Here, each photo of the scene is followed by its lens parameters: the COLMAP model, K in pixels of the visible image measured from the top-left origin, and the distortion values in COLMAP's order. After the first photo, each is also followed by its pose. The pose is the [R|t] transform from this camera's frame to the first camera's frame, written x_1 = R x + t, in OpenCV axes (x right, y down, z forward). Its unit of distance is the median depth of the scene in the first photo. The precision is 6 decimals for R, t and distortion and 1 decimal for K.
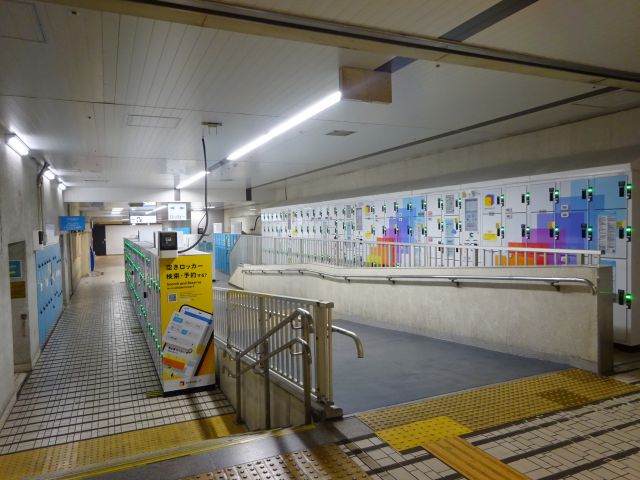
lens RADIAL K [[472.5, 0, 320.6], [0, 472.5, 243.0], [0, 0, 1]] dist [0.013816, 0.008761]
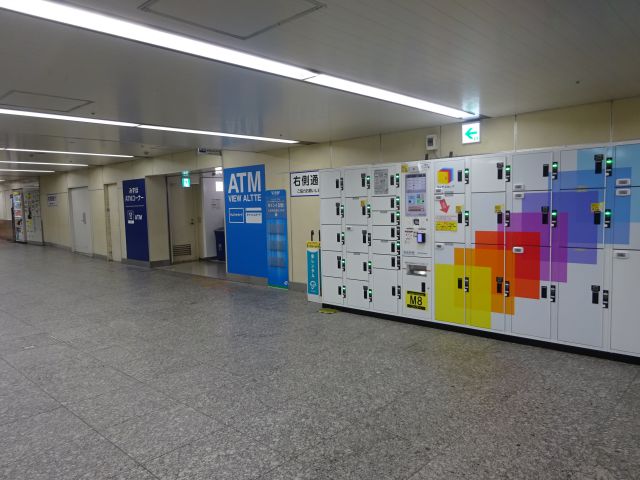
lens RADIAL K [[472.5, 0, 319.9], [0, 472.5, 244.3], [0, 0, 1]] dist [0.013816, 0.008761]
pose [[0.923027, -0.032531, 0.383357, -0.132777], [0.019139, 0.999068, 0.038698, -0.014919], [-0.384258, -0.028383, 0.922789, 0.402655]]
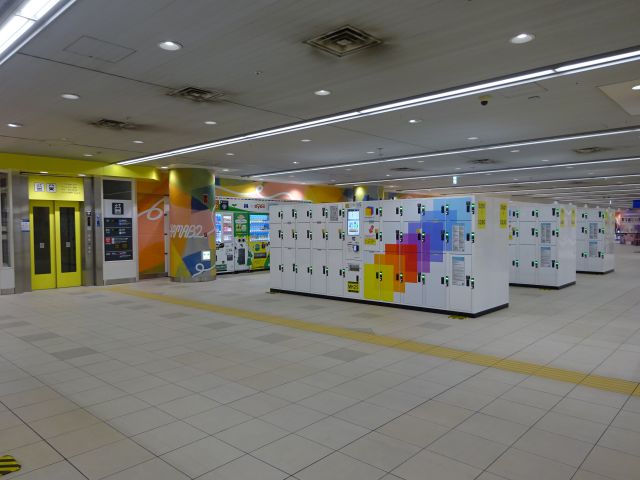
lens RADIAL K [[472.5, 0, 319.5], [0, 472.5, 237.6], [0, 0, 1]] dist [0.013816, 0.008761]
pose [[0.918874, 0.009767, 0.394429, -0.288009], [0.000453, 0.999667, -0.025810, 0.014561], [-0.394550, 0.023895, 0.918564, -0.121487]]
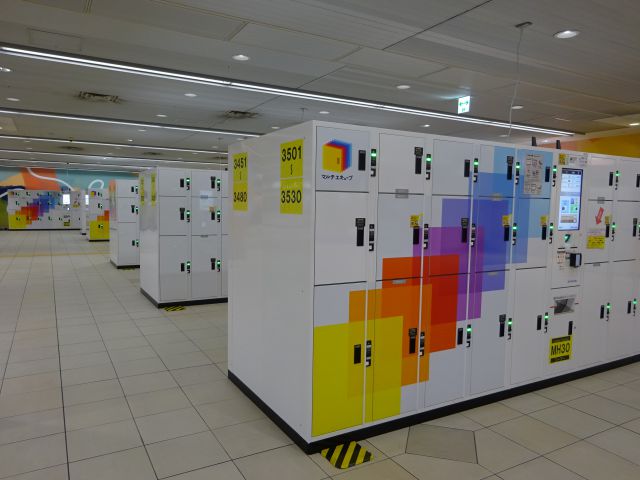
lens RADIAL K [[472.5, 0, 321.3], [0, 472.5, 243.3], [0, 0, 1]] dist [0.013816, 0.008761]
pose [[-0.104696, -0.061551, 0.992598, -0.038774], [0.022319, 0.997686, 0.064221, -0.047065], [-0.994254, 0.028878, -0.103080, 1.136089]]
